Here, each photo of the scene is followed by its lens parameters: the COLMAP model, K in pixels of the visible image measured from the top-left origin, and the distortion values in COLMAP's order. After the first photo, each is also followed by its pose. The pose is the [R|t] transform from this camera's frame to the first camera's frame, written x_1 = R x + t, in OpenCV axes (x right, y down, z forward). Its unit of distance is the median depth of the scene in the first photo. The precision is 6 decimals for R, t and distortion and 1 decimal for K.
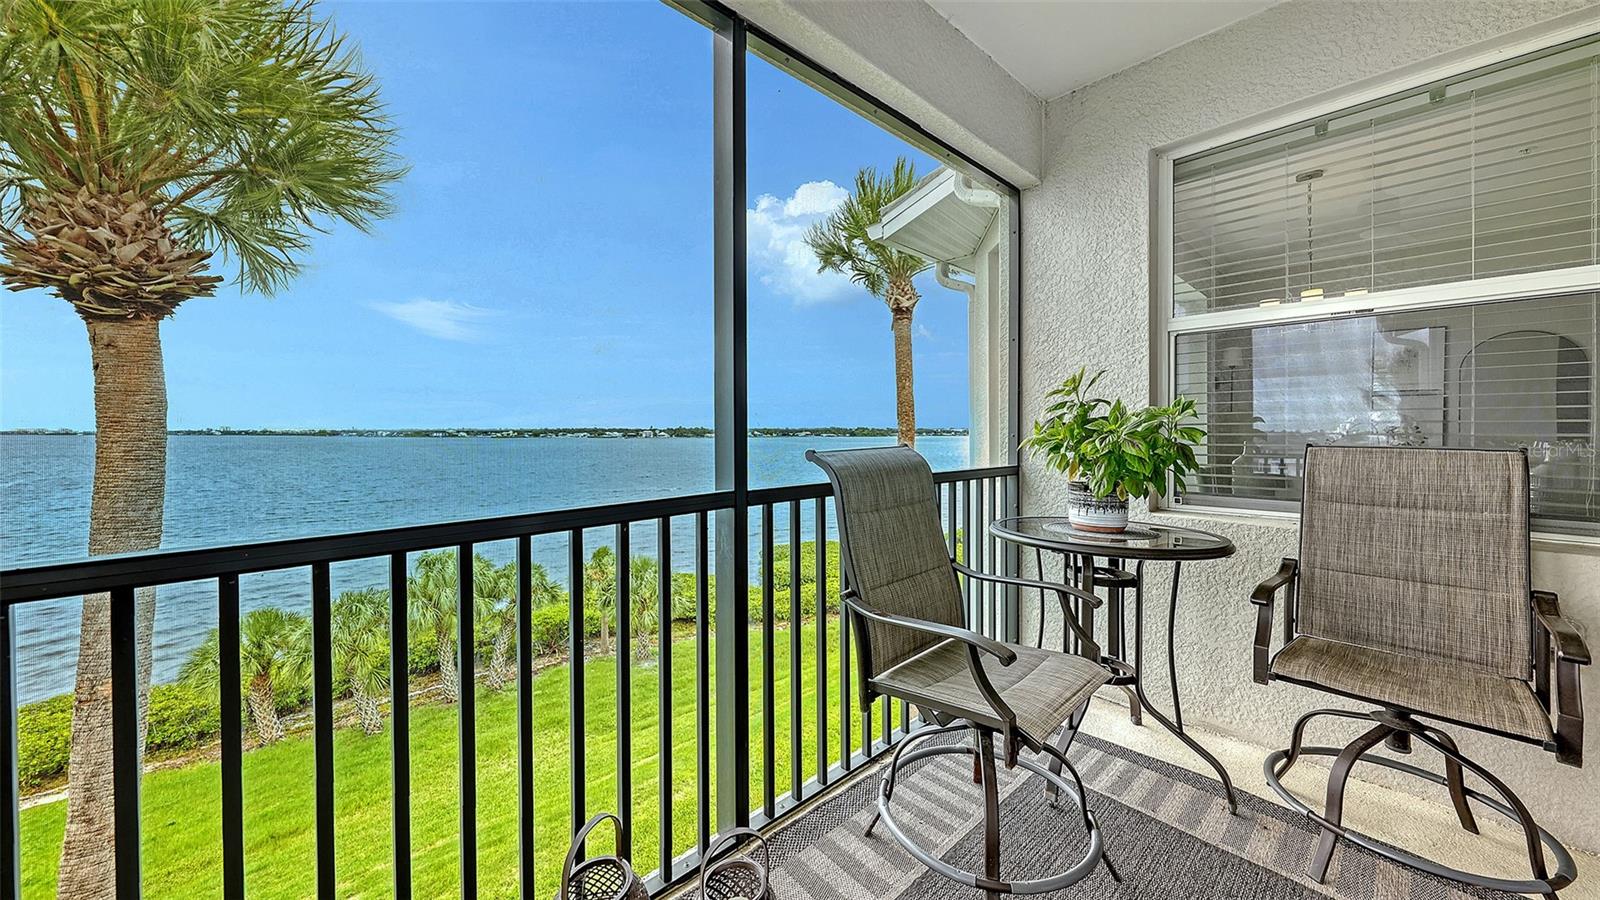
lens RADIAL K [[563.7, 0, 823.1], [0, 563.7, 446.9], [0, 0, 1]] dist [0.001450, -0.000362]
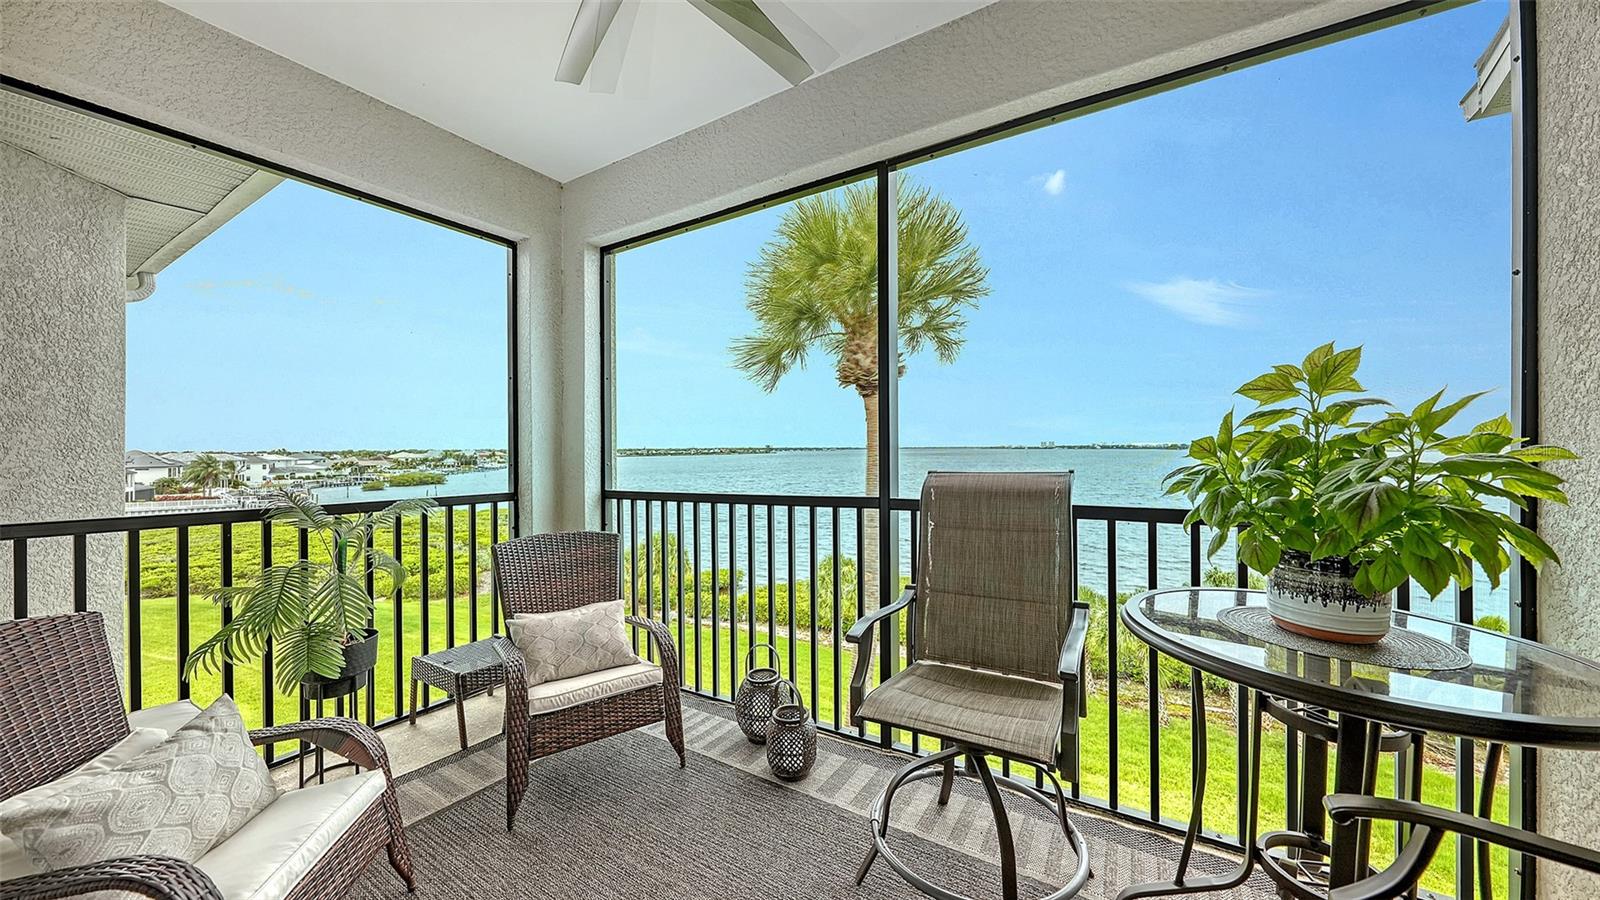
lens RADIAL K [[563.7, 0, 797.7], [0, 563.7, 446.4], [0, 0, 1]] dist [0.001450, -0.000362]
pose [[0.257460, -0.006689, -0.966266, 1.135904], [-0.017373, 0.999782, -0.011550, -0.028334], [0.966133, 0.019761, 0.257288, 0.438599]]
